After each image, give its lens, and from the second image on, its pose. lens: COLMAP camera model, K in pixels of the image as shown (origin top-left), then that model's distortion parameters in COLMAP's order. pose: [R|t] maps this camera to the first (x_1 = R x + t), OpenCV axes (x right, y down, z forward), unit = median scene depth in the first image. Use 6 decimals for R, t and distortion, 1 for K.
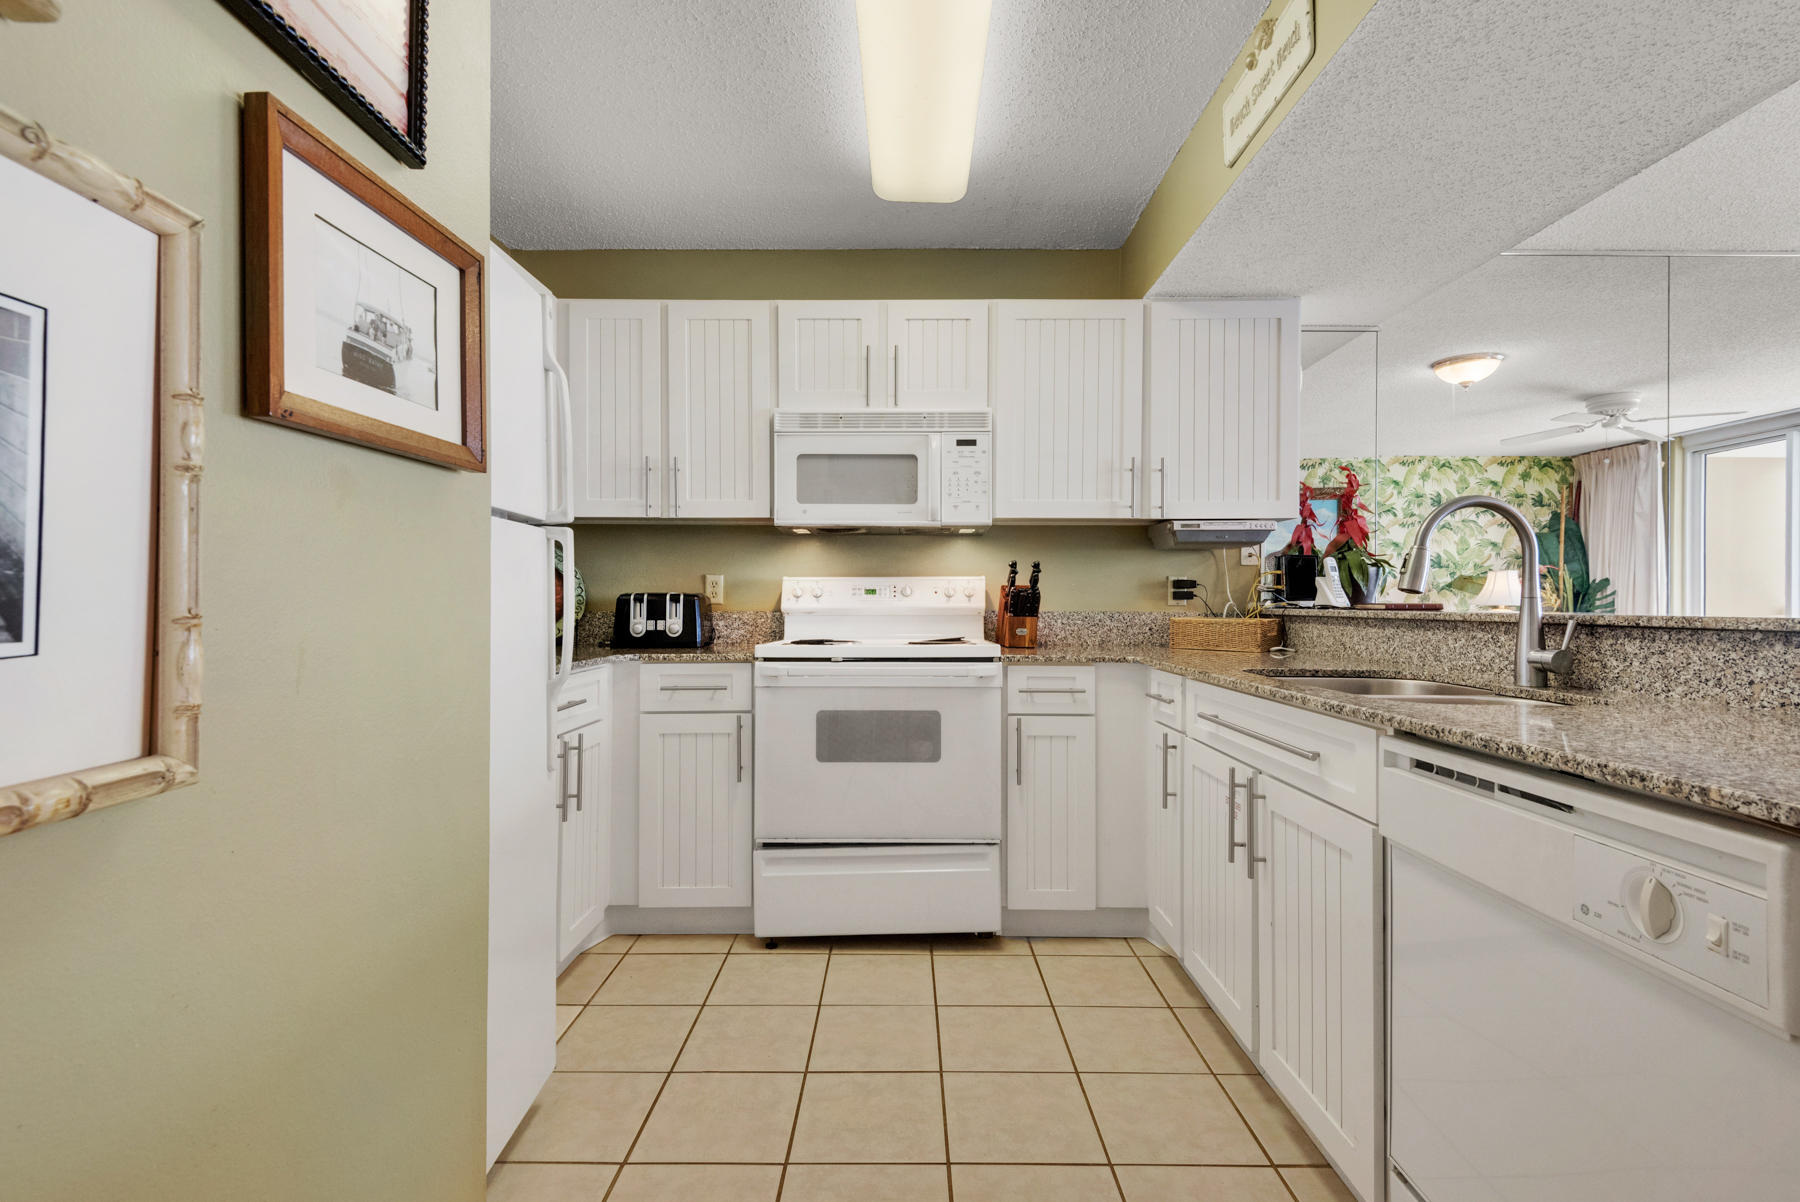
lens RADIAL K [[819.4, 0, 906.3], [0, 819.4, 599.2], [0, 0, 1]] dist [0.033822, -0.027764]
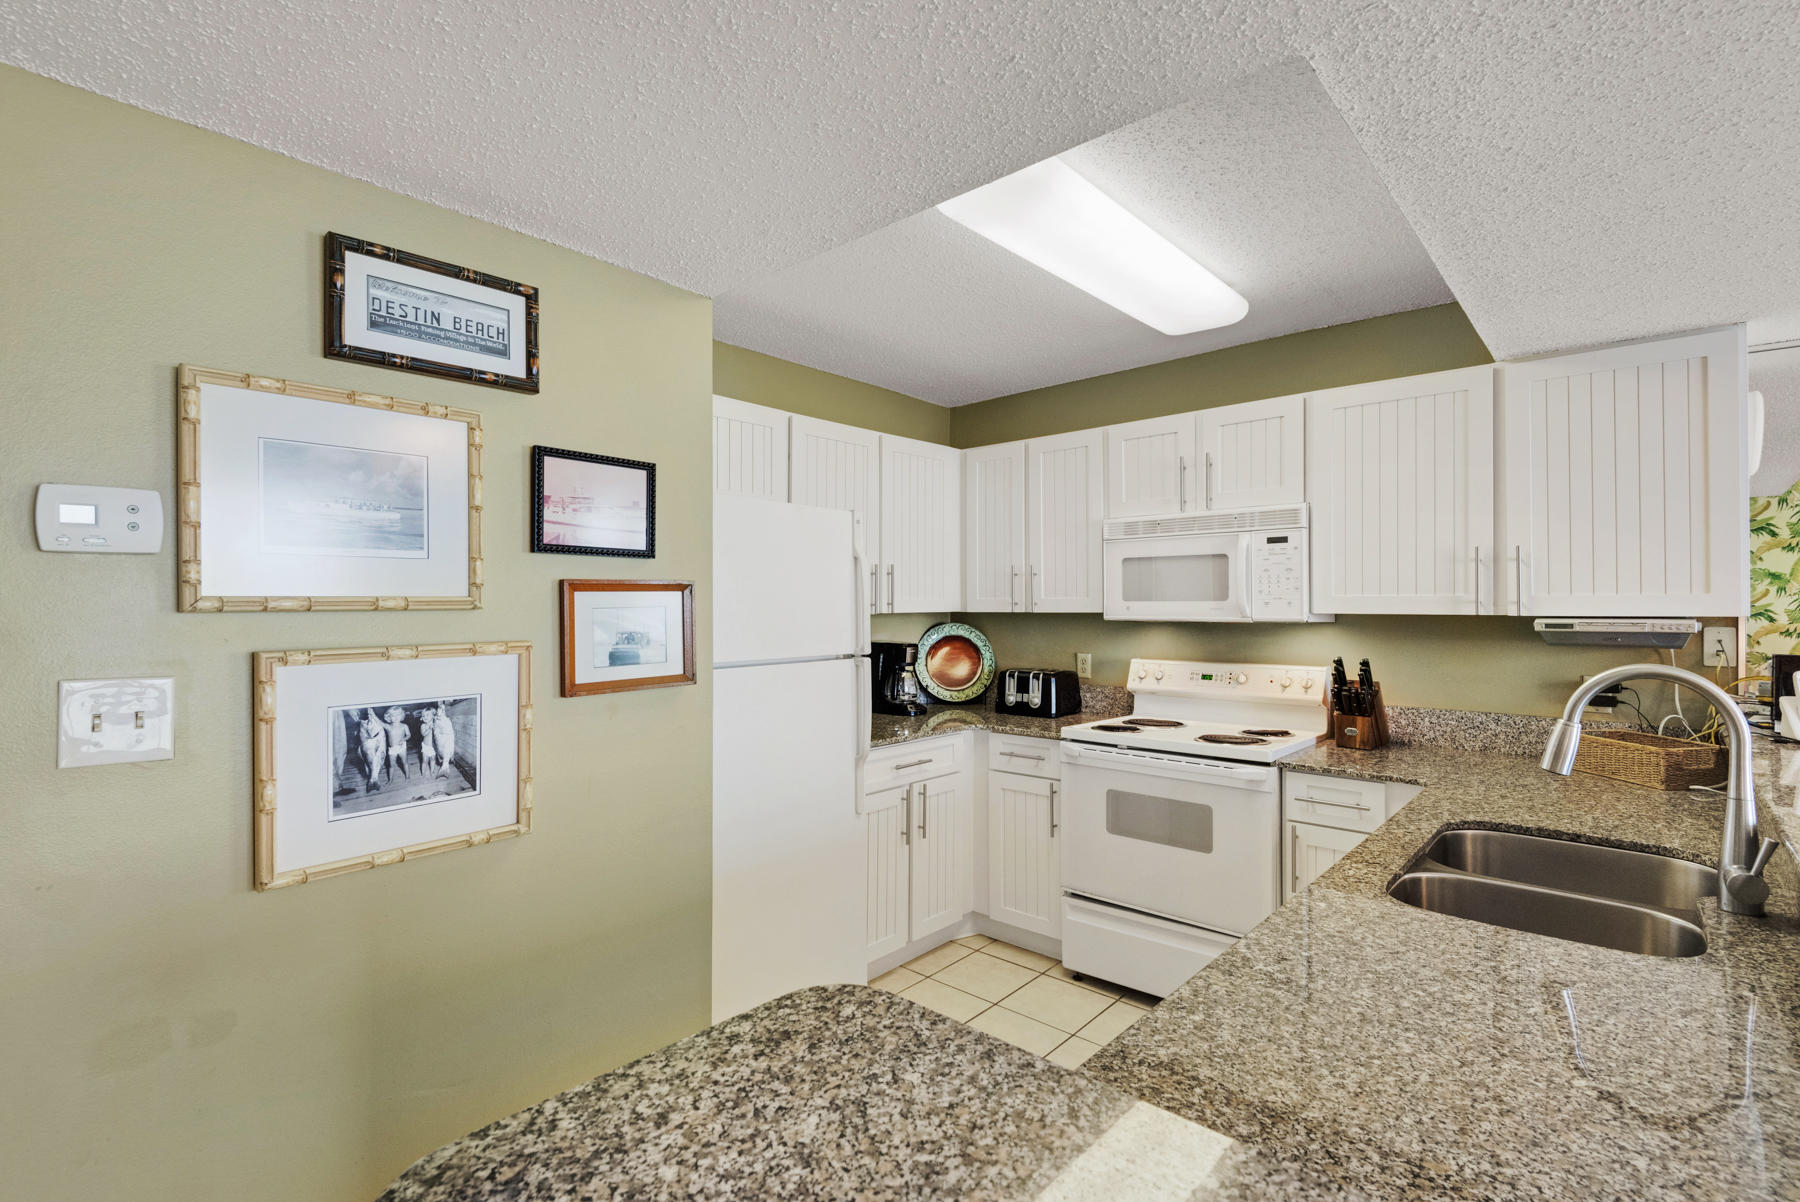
lens RADIAL K [[833.7, 0, 915.5], [0, 833.7, 596.1], [0, 0, 1]] dist [0.016589, -0.000123]
pose [[0.749900, -0.006228, -0.661522, 0.423341], [0.003425, 0.999979, -0.005531, -0.118668], [0.661543, 0.001882, 0.749905, -0.066664]]
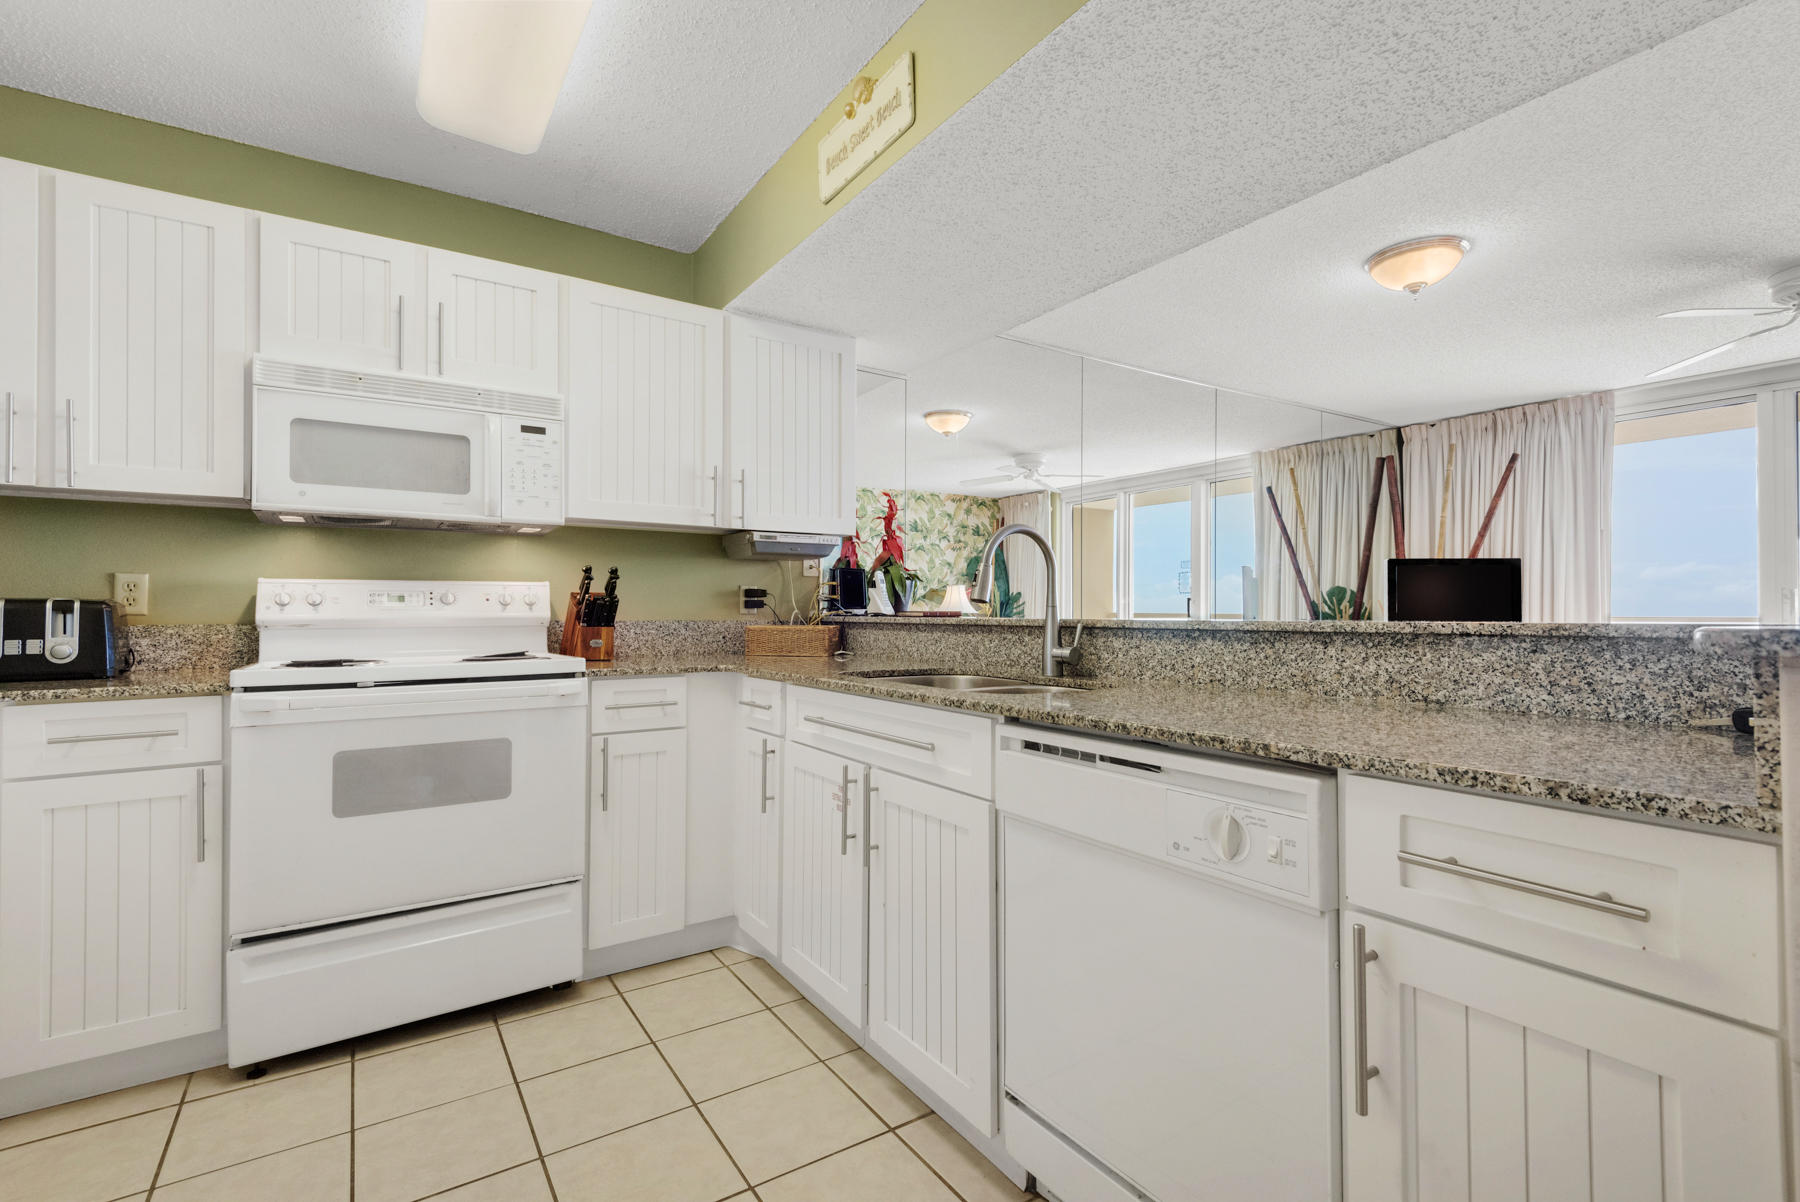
lens RADIAL K [[807.9, 0, 902.9], [0, 807.9, 601.5], [0, 0, 1]] dist [0.040494, -0.026987]
pose [[0.832987, 0.004279, 0.553275, -0.079870], [0.000019, 0.999970, -0.007762, 0.000078], [-0.553292, 0.006476, 0.832962, 0.053749]]
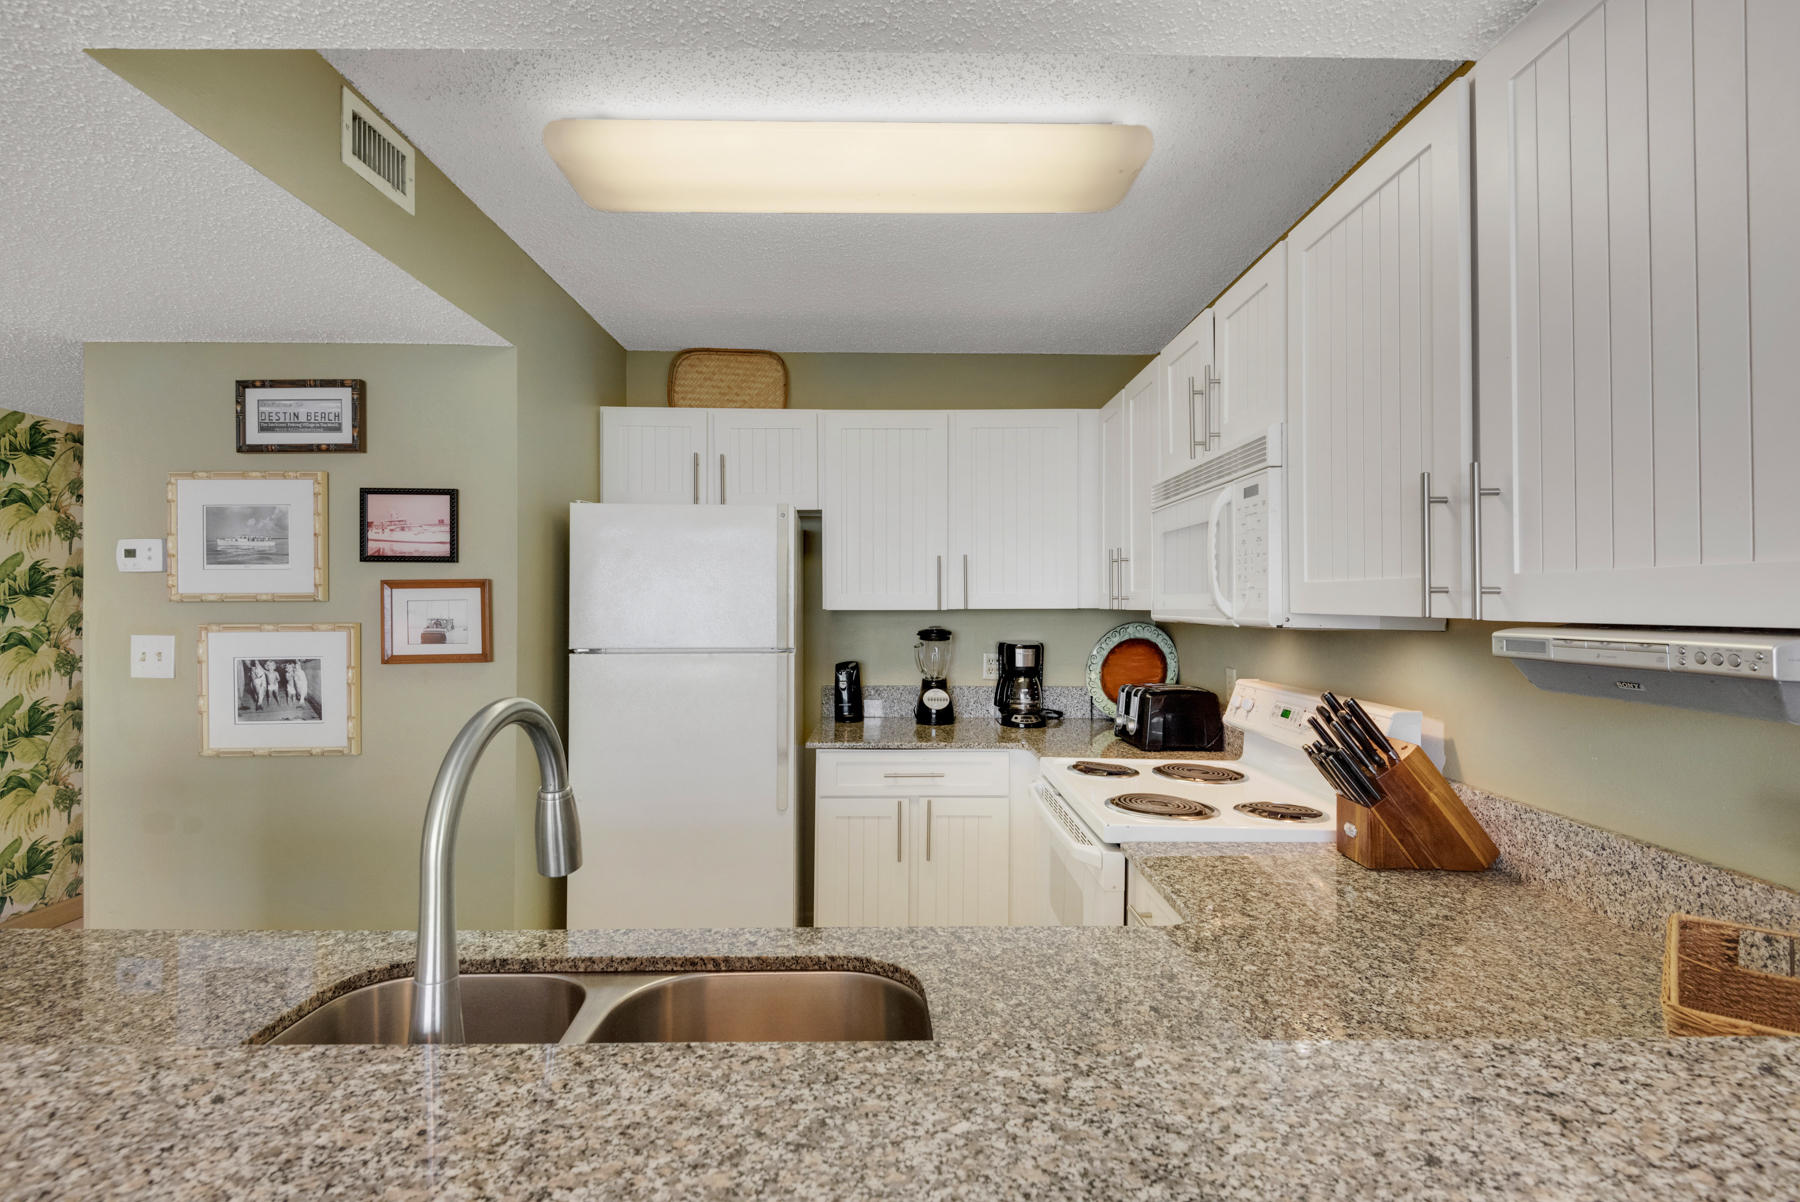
lens RADIAL K [[846.8, 0, 900.0], [0, 846.8, 601.0], [0, 0, 1]] dist [0.014768, -0.000212]
pose [[0.011259, -0.001294, -0.999936, 0.708114], [0.004530, 0.999989, -0.001243, -0.110329], [0.999926, -0.004516, 0.011264, 0.738410]]
